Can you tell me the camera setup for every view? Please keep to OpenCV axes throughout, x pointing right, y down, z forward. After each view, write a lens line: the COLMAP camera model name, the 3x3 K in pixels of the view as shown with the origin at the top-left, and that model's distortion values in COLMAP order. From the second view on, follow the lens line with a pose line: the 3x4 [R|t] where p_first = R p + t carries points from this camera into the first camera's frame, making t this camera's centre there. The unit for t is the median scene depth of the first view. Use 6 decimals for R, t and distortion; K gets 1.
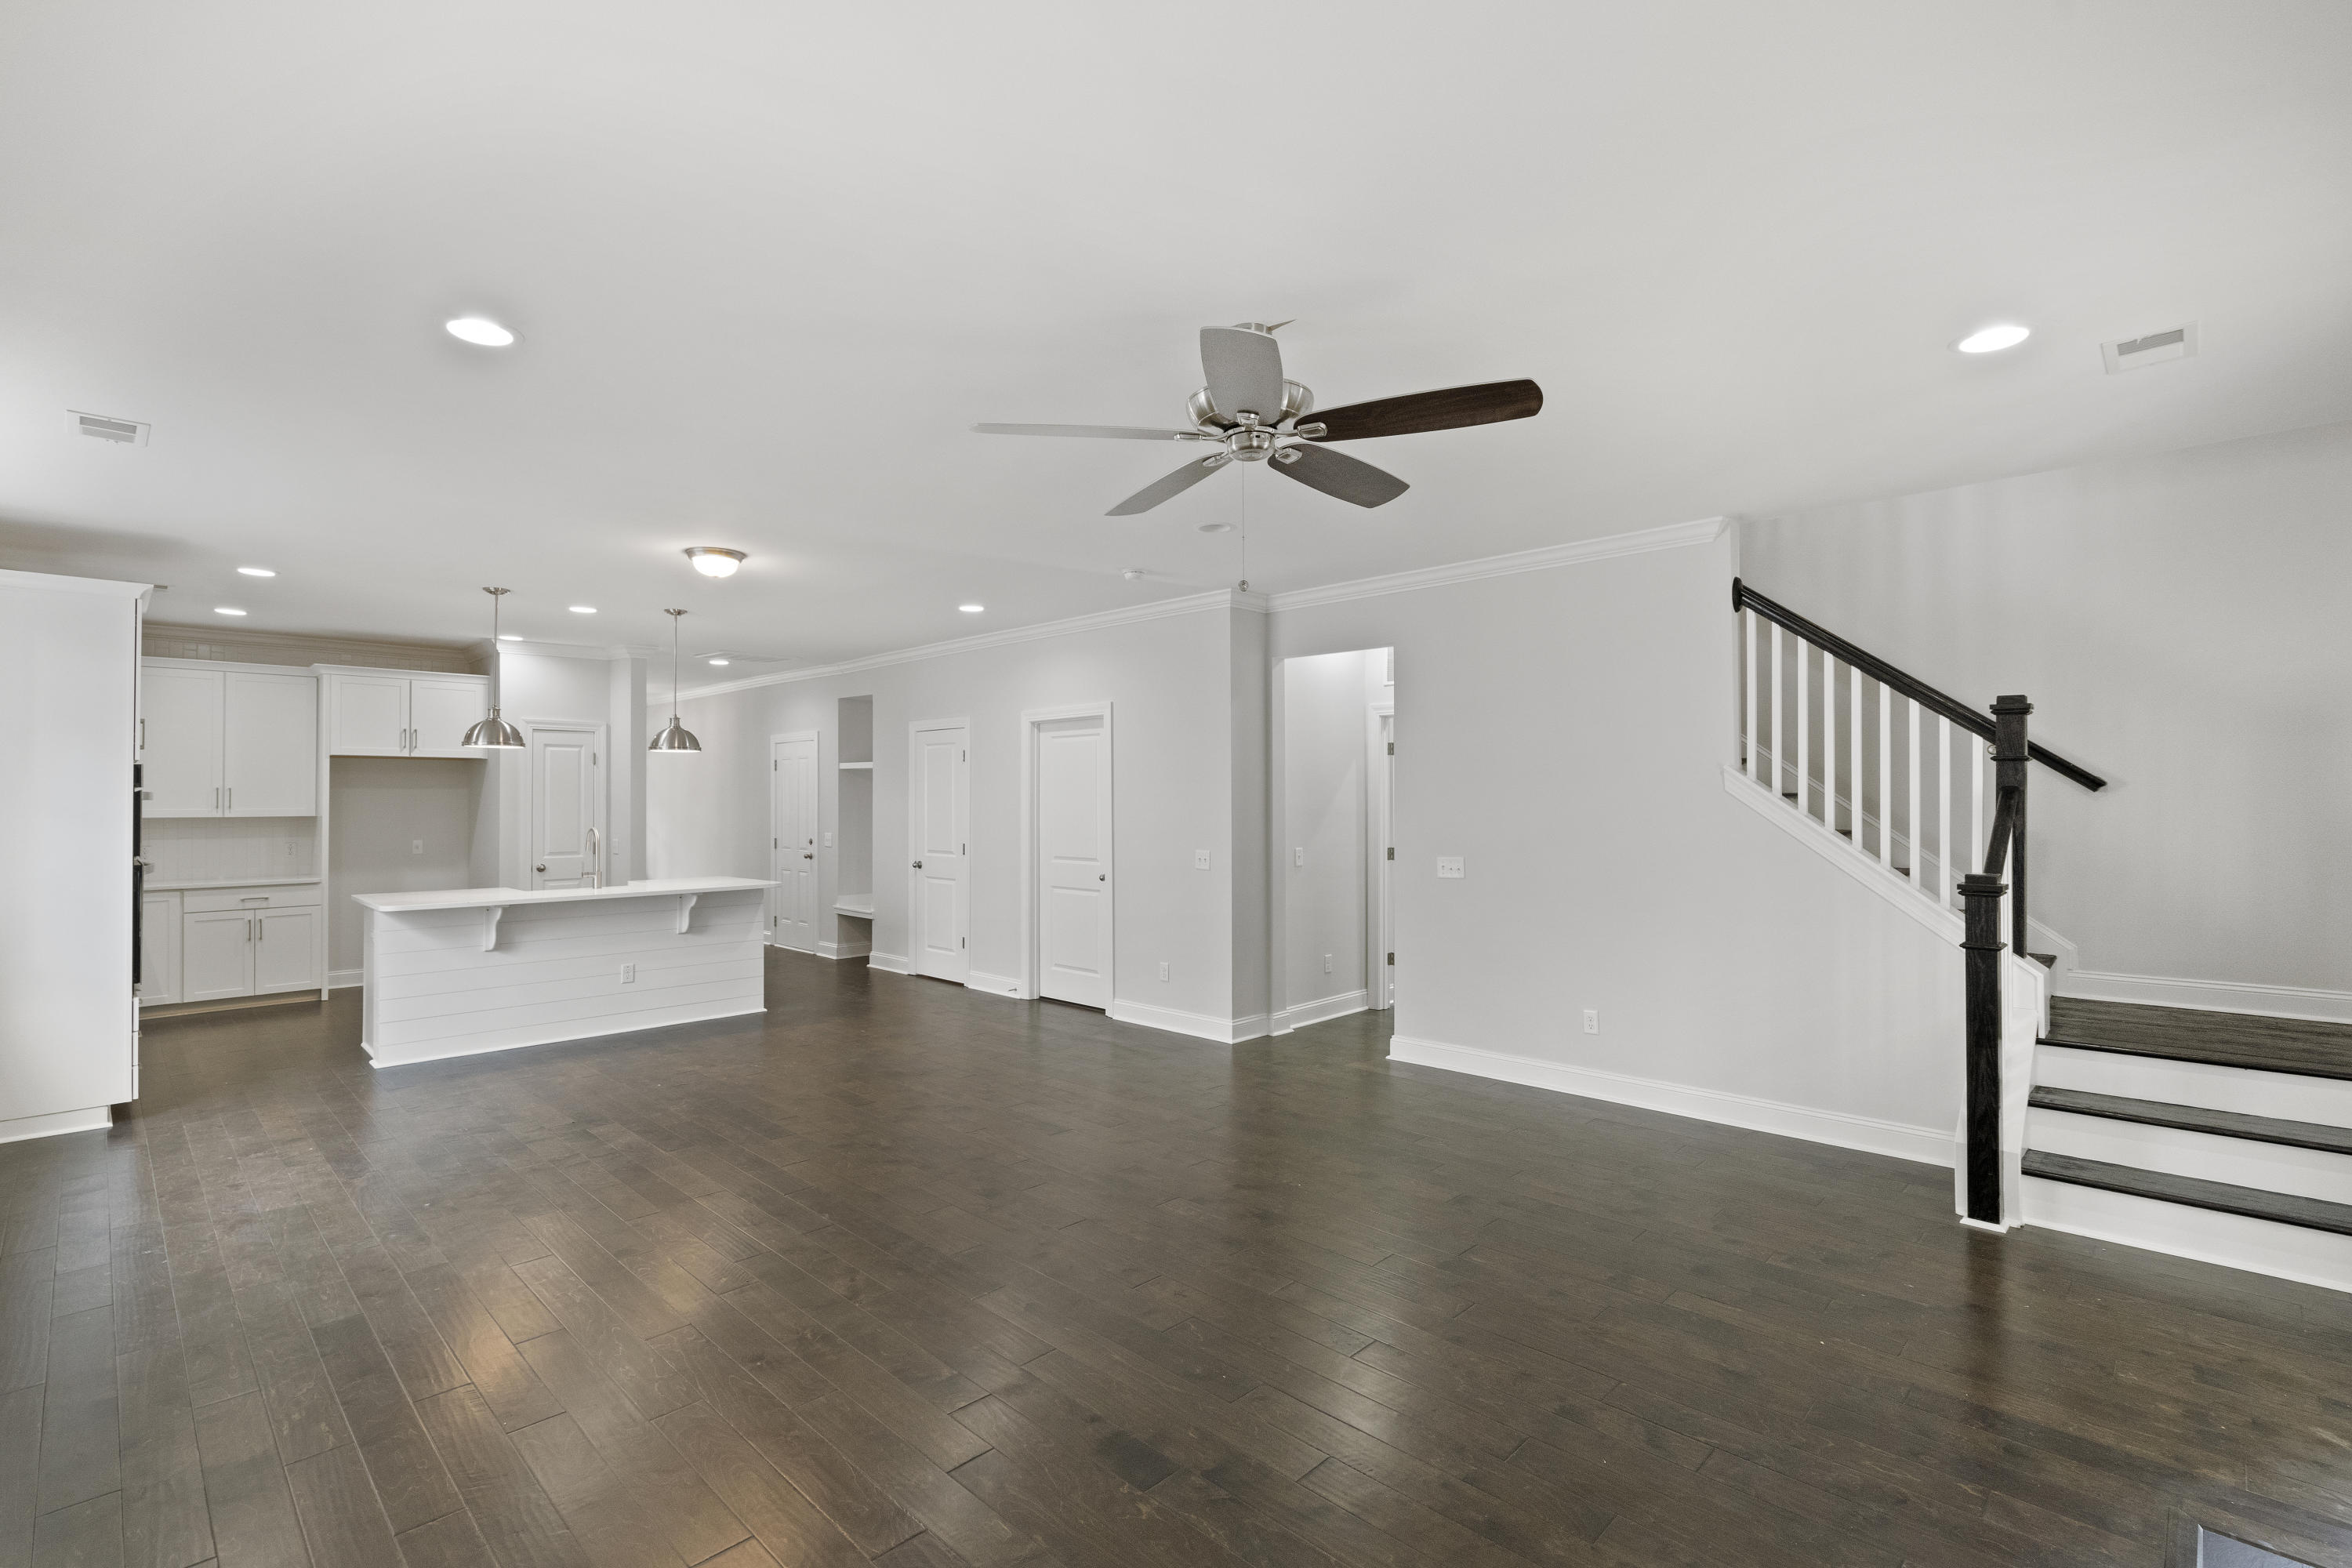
lens RADIAL K [[1071.9, 0, 1171.2], [0, 1071.9, 788.7], [0, 0, 1]] dist [-0.001503, -0.000054]
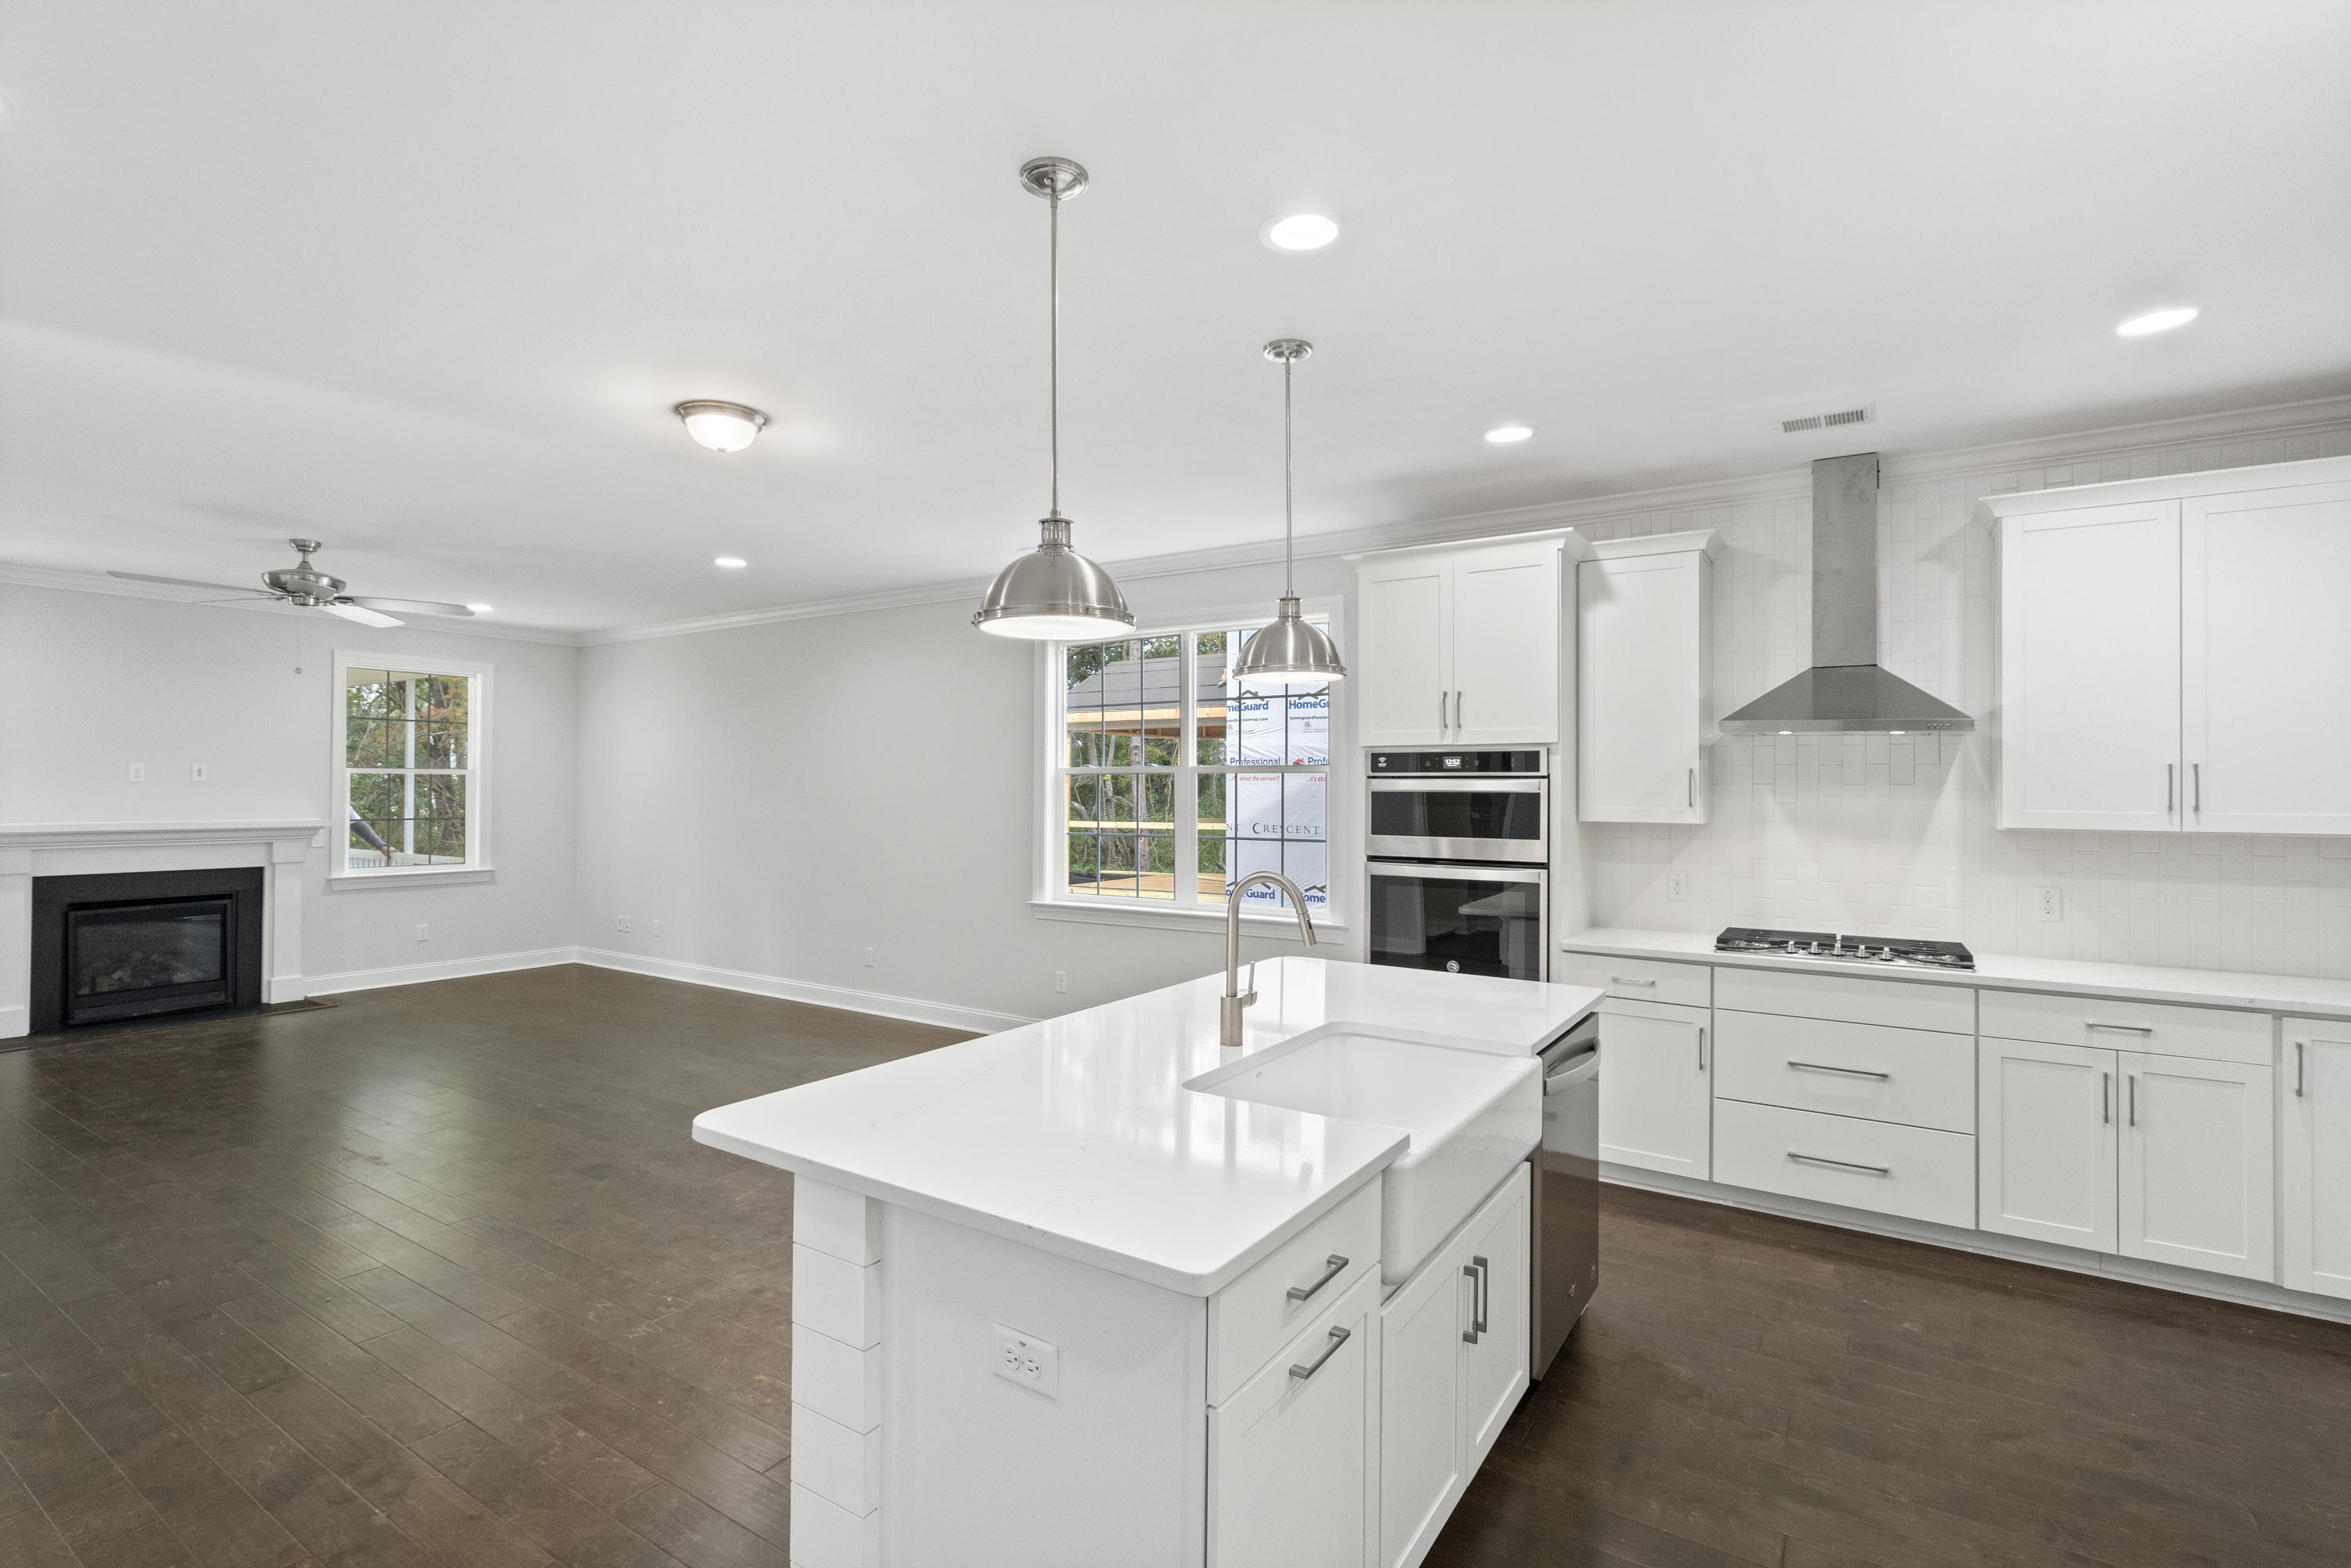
lens RADIAL K [[1084.7, 0, 1175.5], [0, 1084.7, 784.0], [0, 0, 1]] dist [-0.002358, 0.000331]
pose [[-0.979564, -0.003310, -0.201103, -0.376255], [-0.000685, 0.999914, -0.013122, 0.010725], [0.201129, -0.012716, -0.979482, 1.130865]]
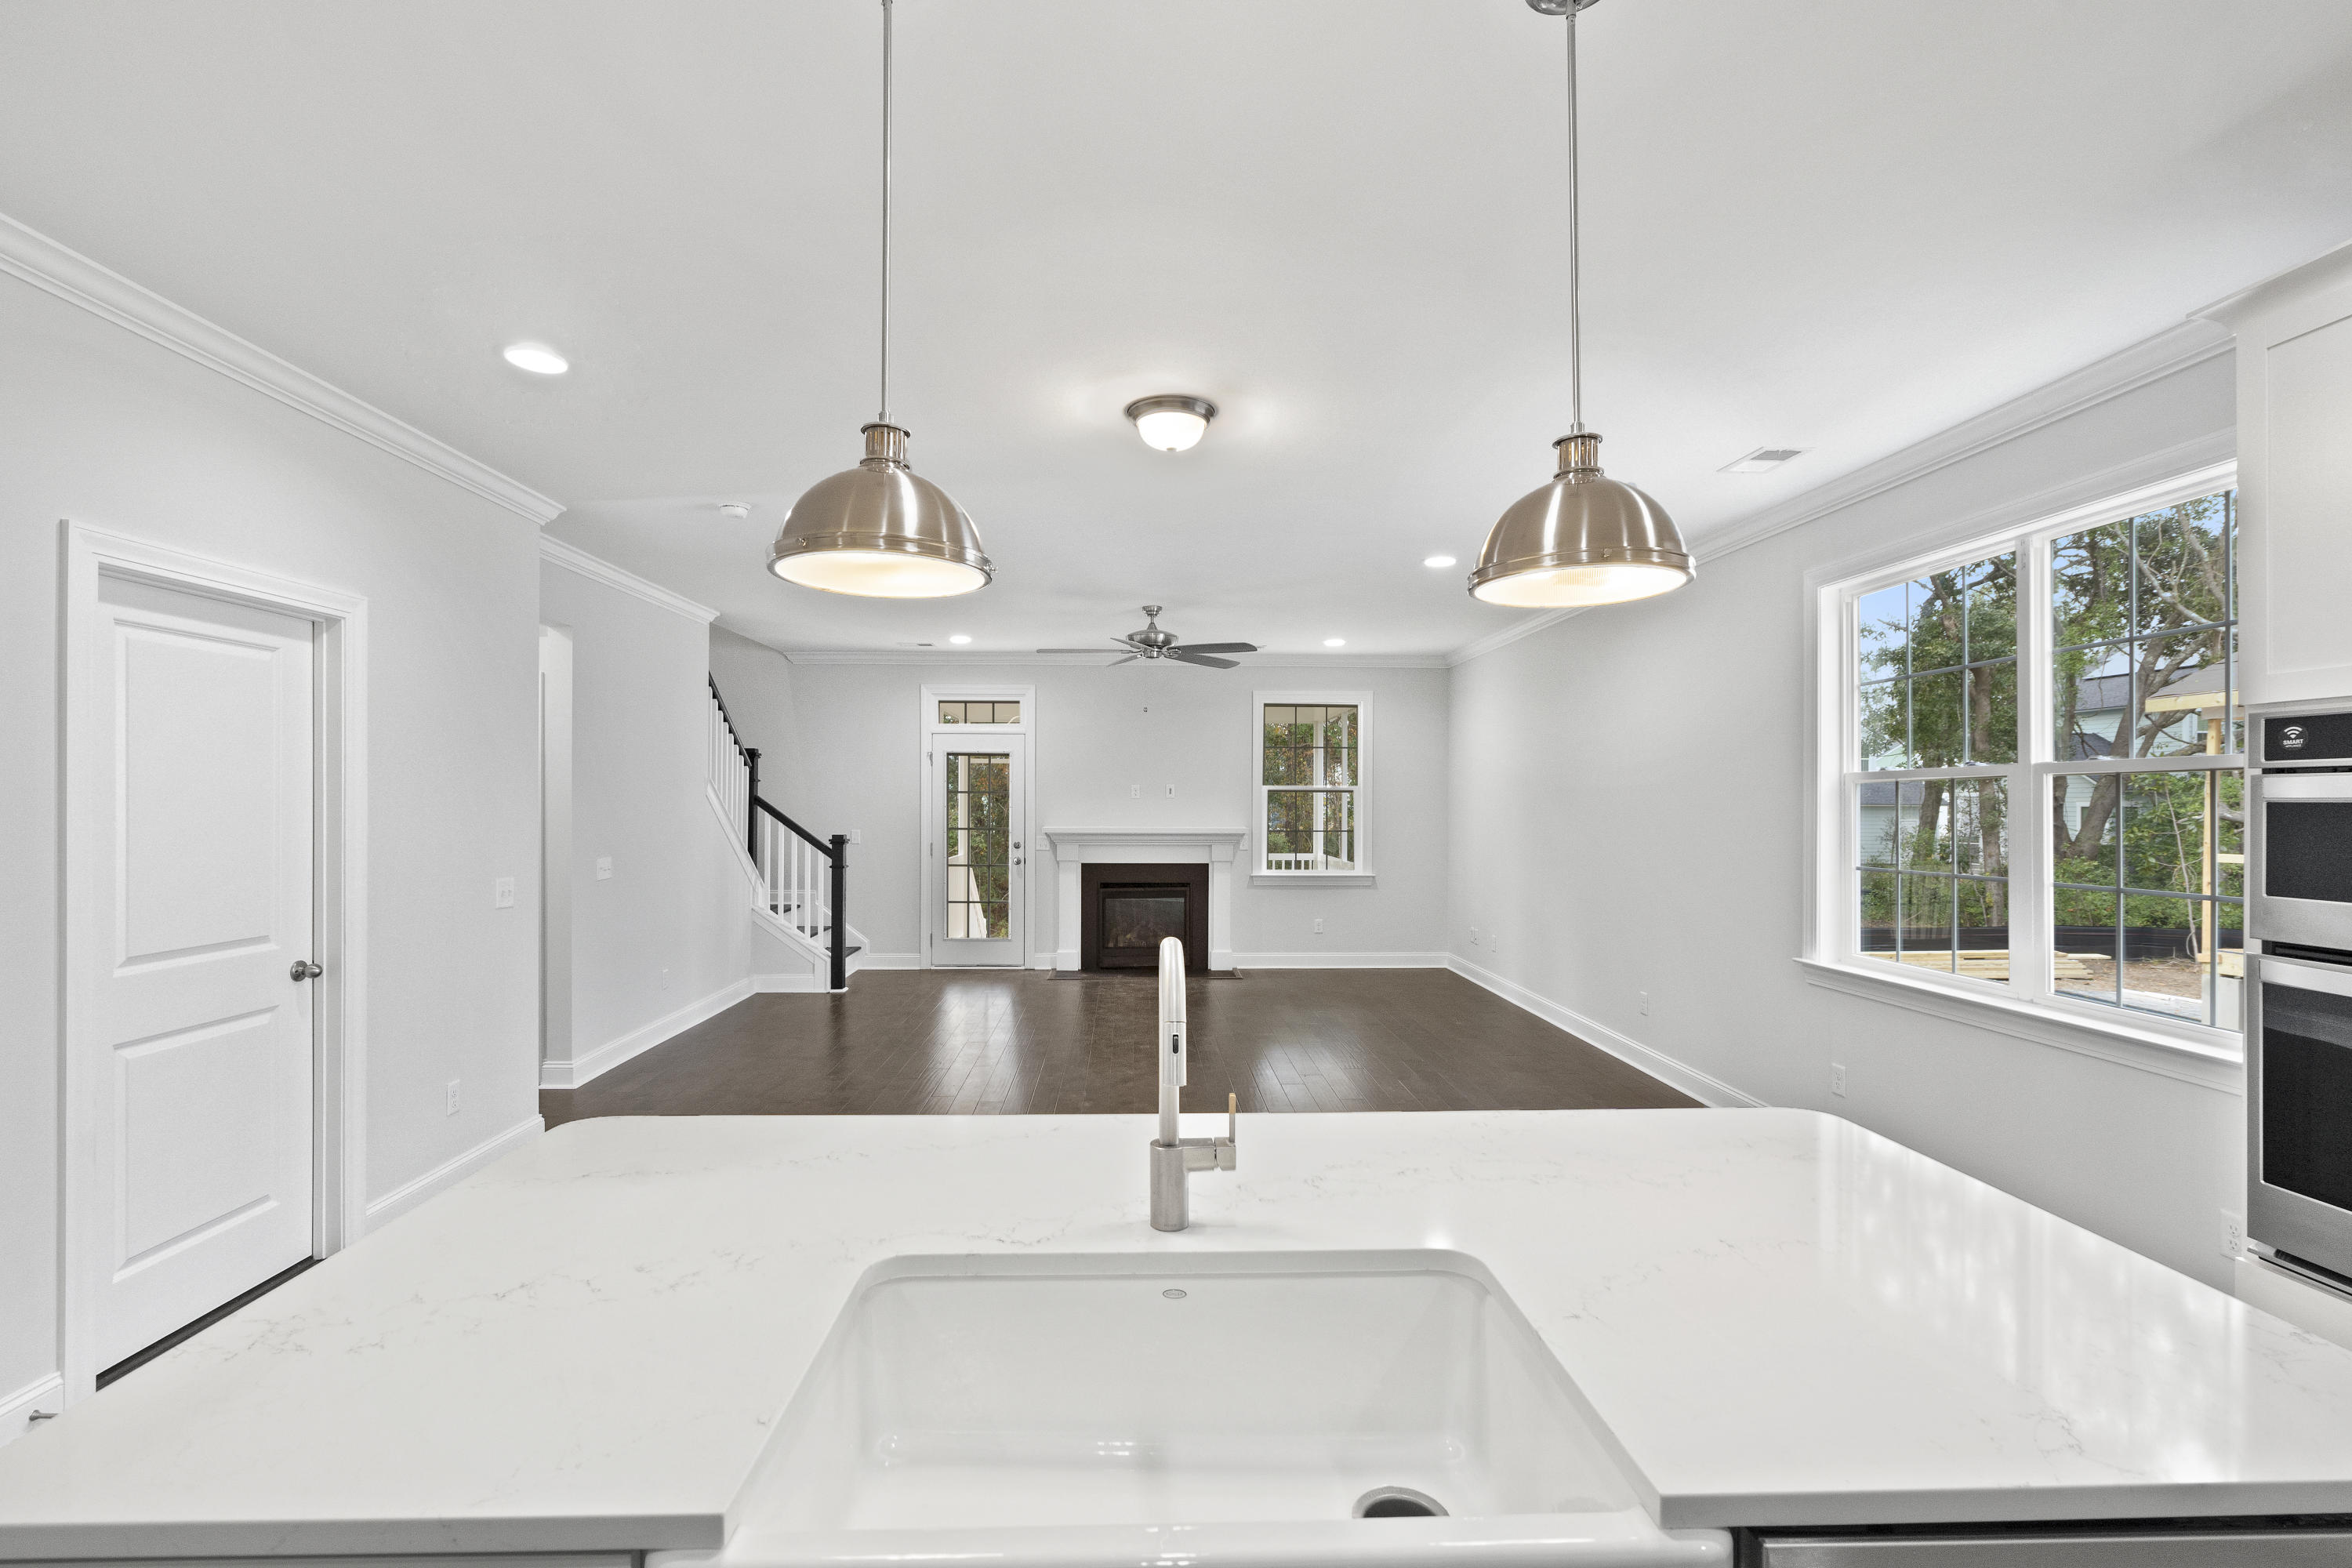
lens RADIAL K [[1071.9, 0, 1171.2], [0, 1071.9, 788.7], [0, 0, 1]] dist [-0.001503, -0.000054]
pose [[-0.730082, 0.008007, 0.683313, -0.569985], [-0.007548, 0.999776, -0.019779, 0.011040], [-0.683318, -0.019598, -0.729858, 0.966500]]
